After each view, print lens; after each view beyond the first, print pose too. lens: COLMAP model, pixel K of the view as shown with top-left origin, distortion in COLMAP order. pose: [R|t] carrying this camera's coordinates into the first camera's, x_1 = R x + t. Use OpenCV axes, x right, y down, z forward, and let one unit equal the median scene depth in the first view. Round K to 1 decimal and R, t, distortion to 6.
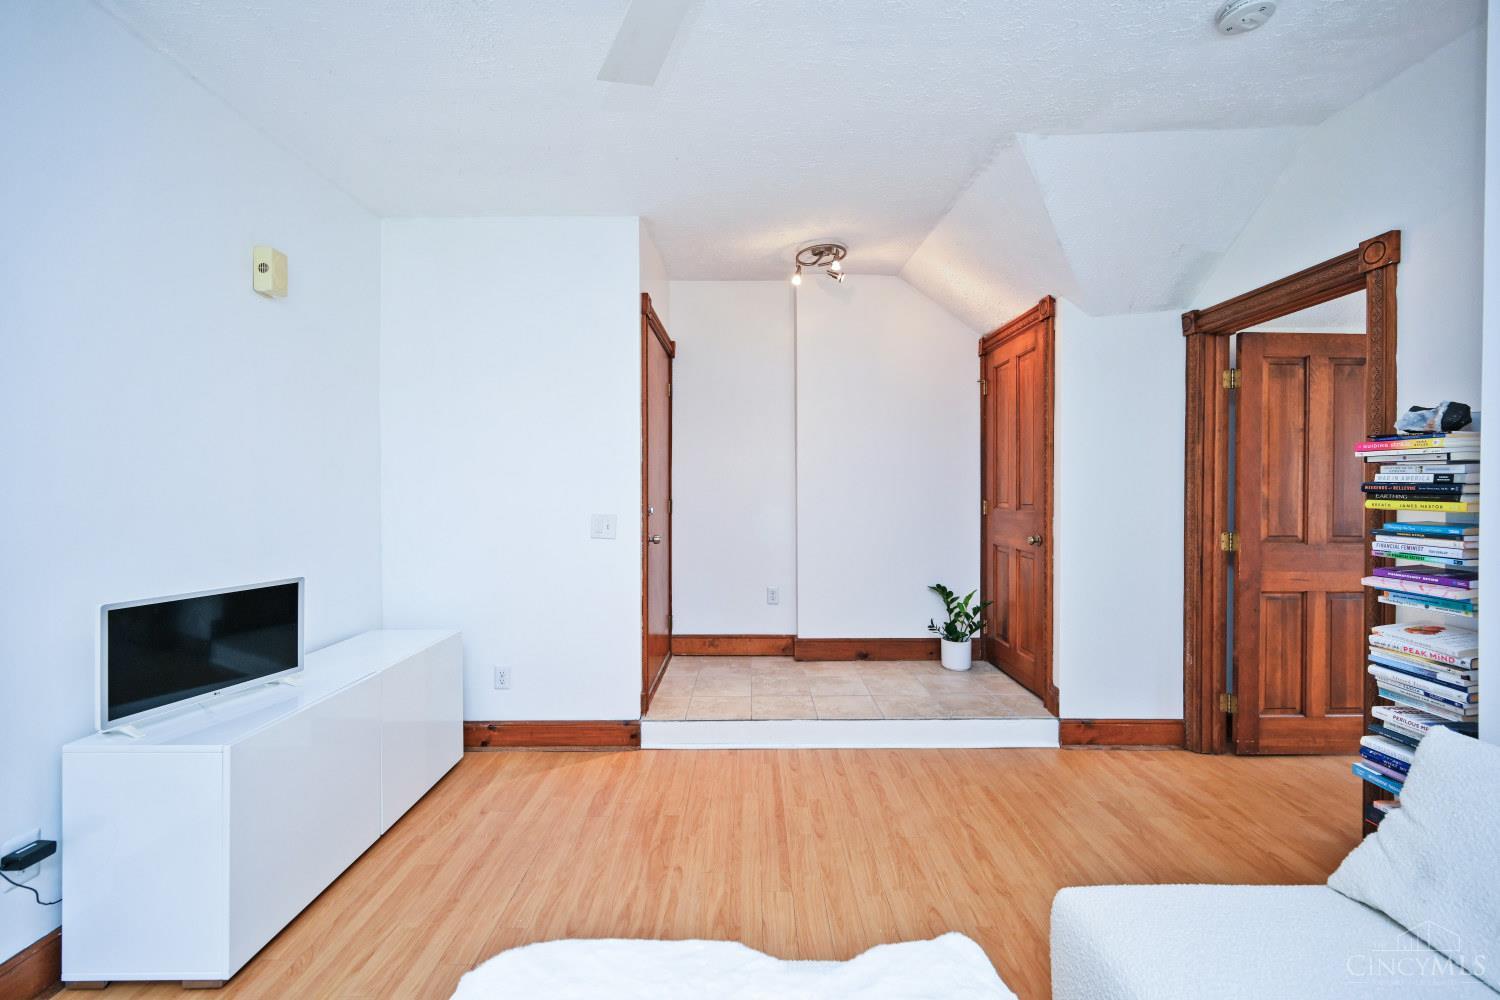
lens RADIAL K [[601.1, 0, 748.0], [0, 601.1, 495.7], [0, 0, 1]] dist [0.001937, 0.000198]
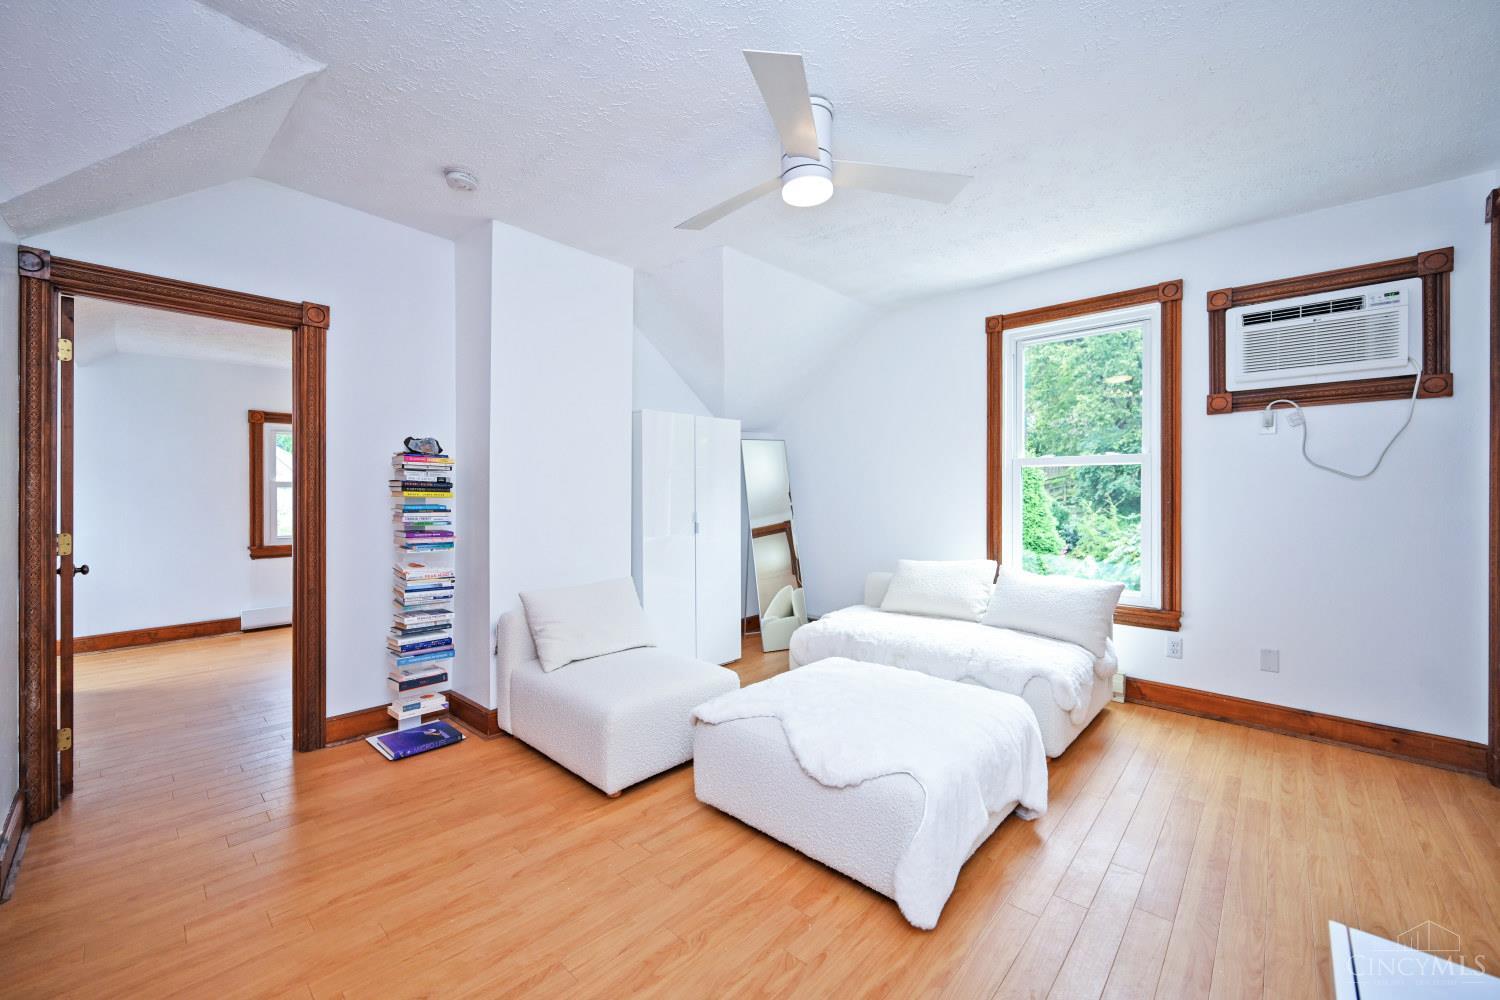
lens RADIAL K [[601.1, 0, 748.0], [0, 601.1, 495.7], [0, 0, 1]] dist [0.001937, 0.000198]
pose [[-0.728443, -0.005303, 0.685085, -0.763152], [0.000933, 0.999961, 0.008732, 0.004686], [-0.685105, 0.007000, -0.728410, 1.578611]]
